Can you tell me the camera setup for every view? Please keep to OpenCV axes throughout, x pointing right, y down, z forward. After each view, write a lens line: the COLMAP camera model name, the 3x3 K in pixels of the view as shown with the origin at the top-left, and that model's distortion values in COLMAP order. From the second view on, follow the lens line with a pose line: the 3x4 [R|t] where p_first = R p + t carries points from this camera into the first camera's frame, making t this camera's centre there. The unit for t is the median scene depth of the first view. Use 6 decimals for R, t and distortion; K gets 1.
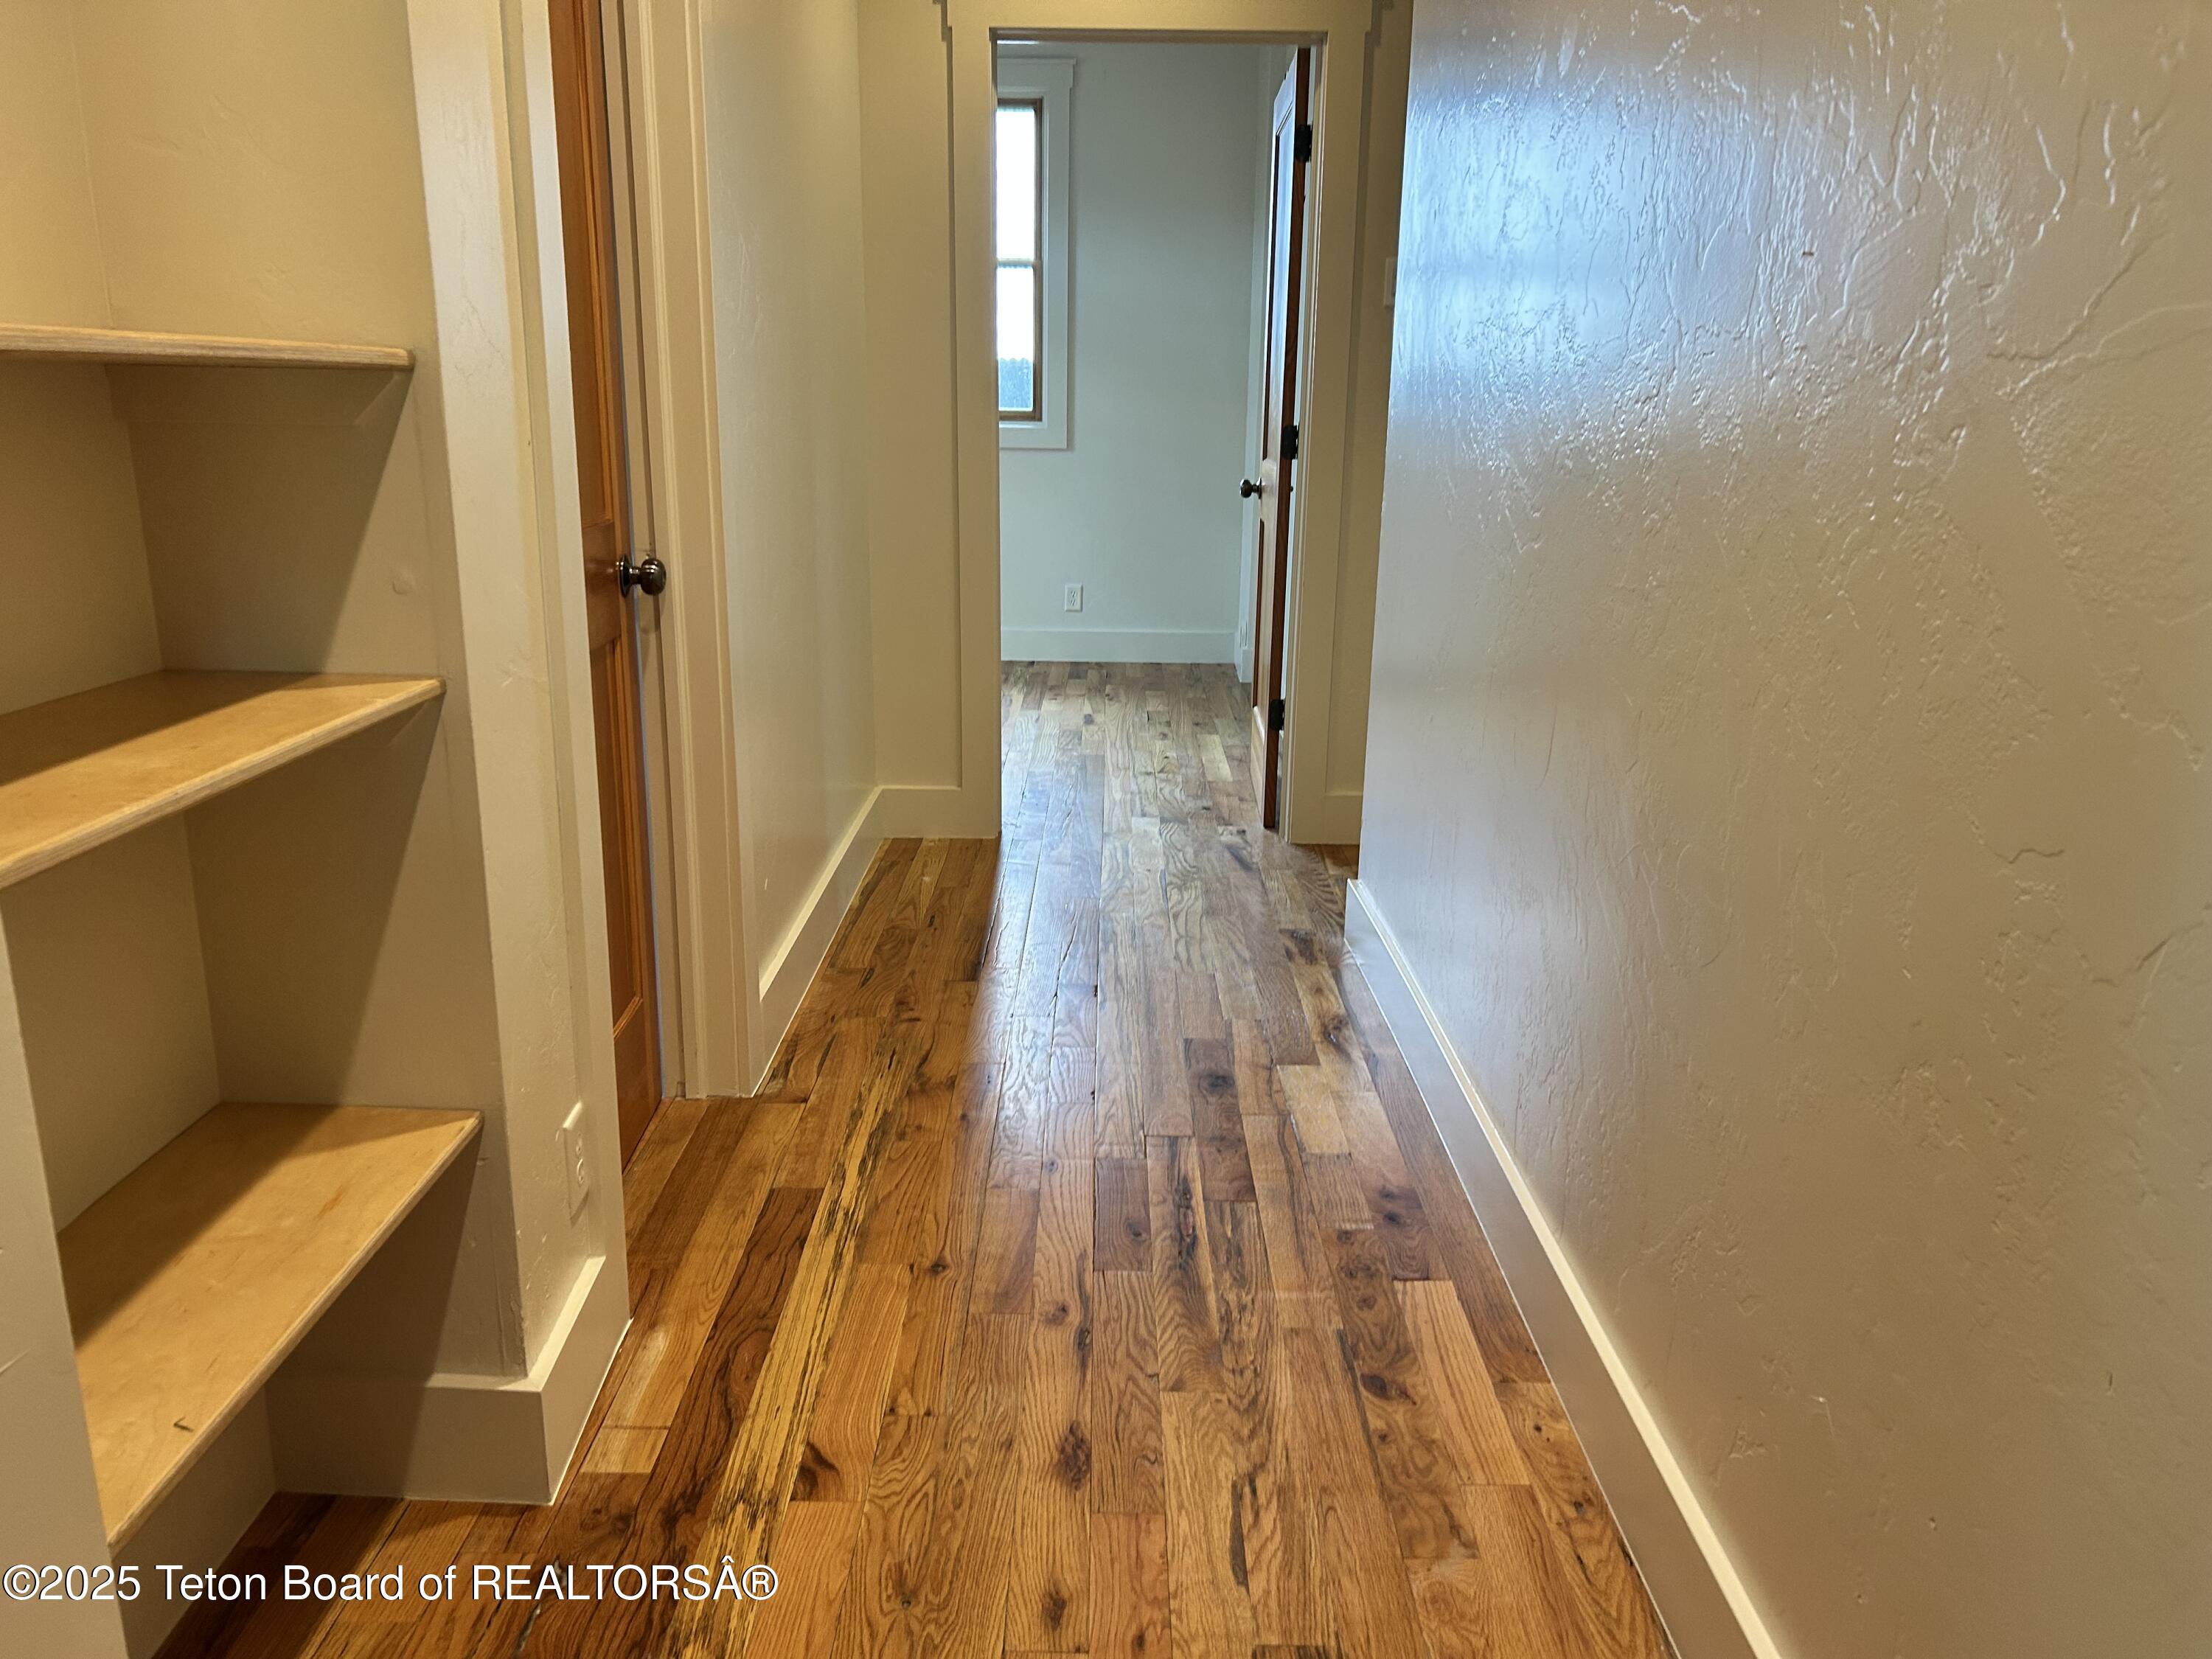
lens RADIAL K [[1668.2, 0, 1107.1], [0, 1668.2, 849.9], [0, 0, 1]] dist [0.014453, 0.003606]
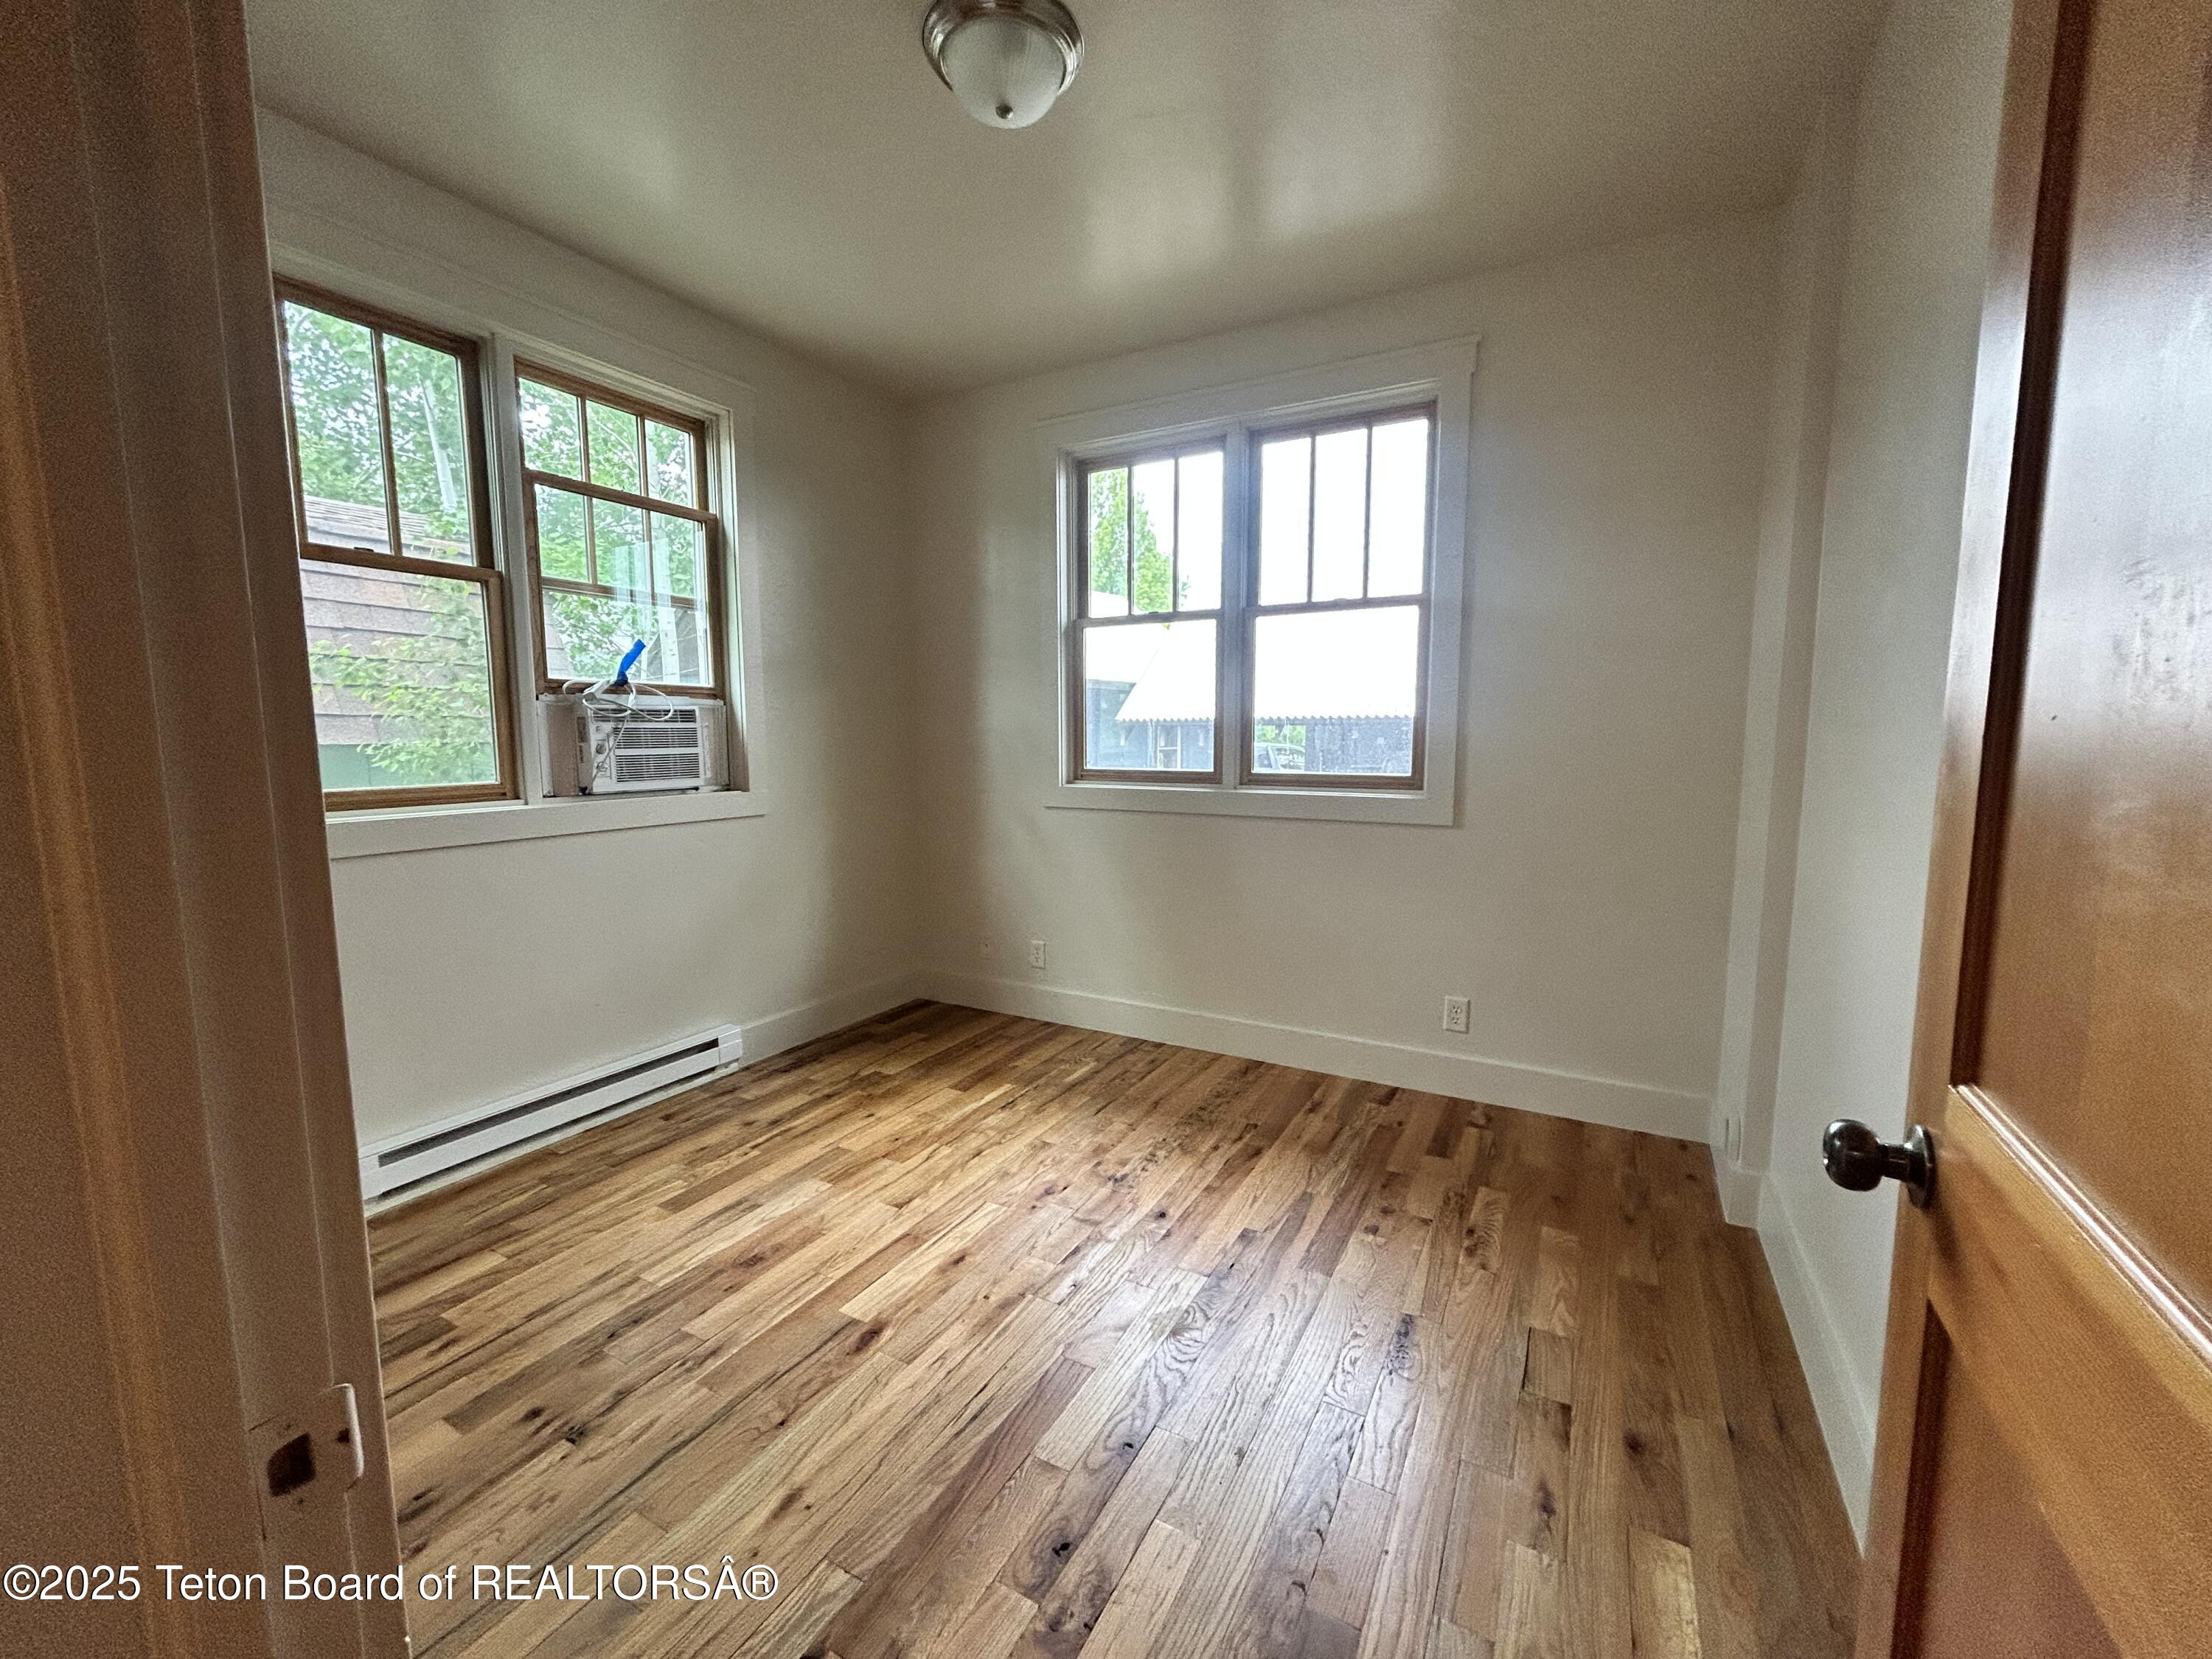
lens RADIAL K [[888.5, 0, 1106.0], [0, 888.5, 829.5], [0, 0, 1]] dist [0.001143, 0.000303]
pose [[0.876909, 0.035194, -0.479367, 0.032771], [-0.113458, 0.984289, -0.135286, -0.169922], [0.467074, 0.173021, 0.867125, 0.588137]]
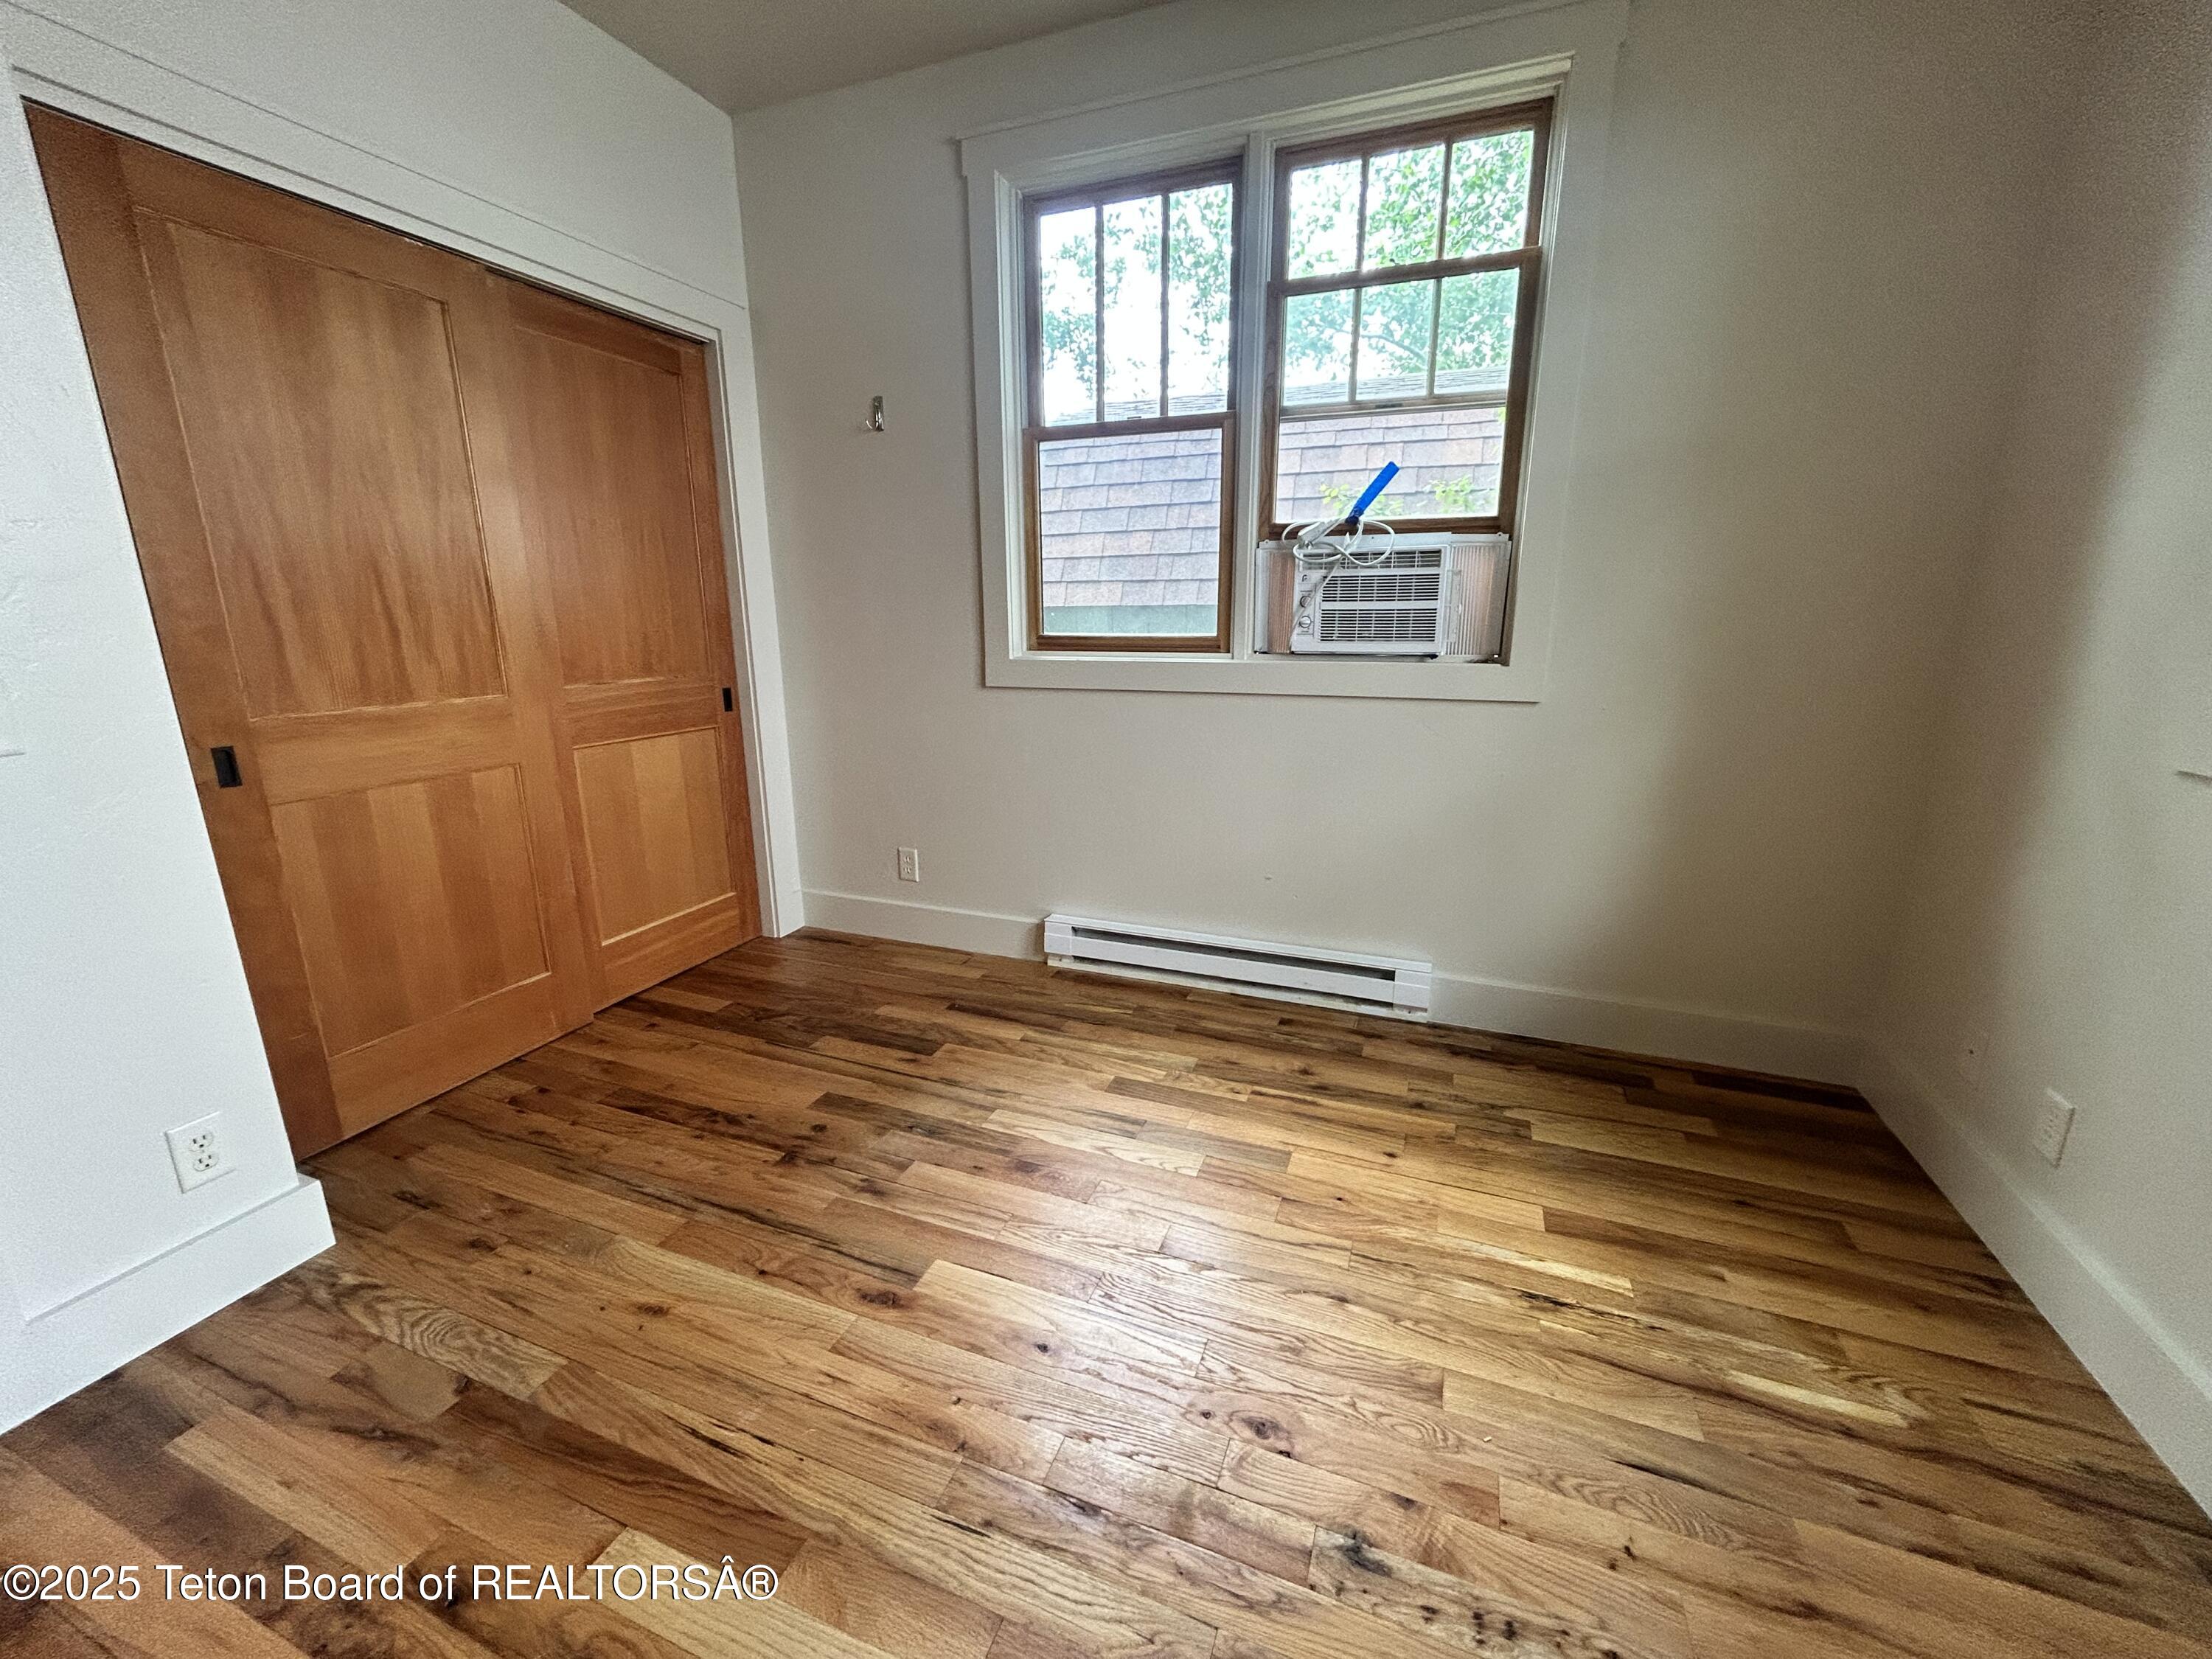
lens RADIAL K [[888.5, 0, 1106.0], [0, 888.5, 829.5], [0, 0, 1]] dist [0.001143, 0.000303]
pose [[-0.362584, 0.211313, -0.907678, 0.011965], [-0.251210, 0.915744, 0.313539, -0.230357], [0.897456, 0.341702, -0.278950, 0.834902]]
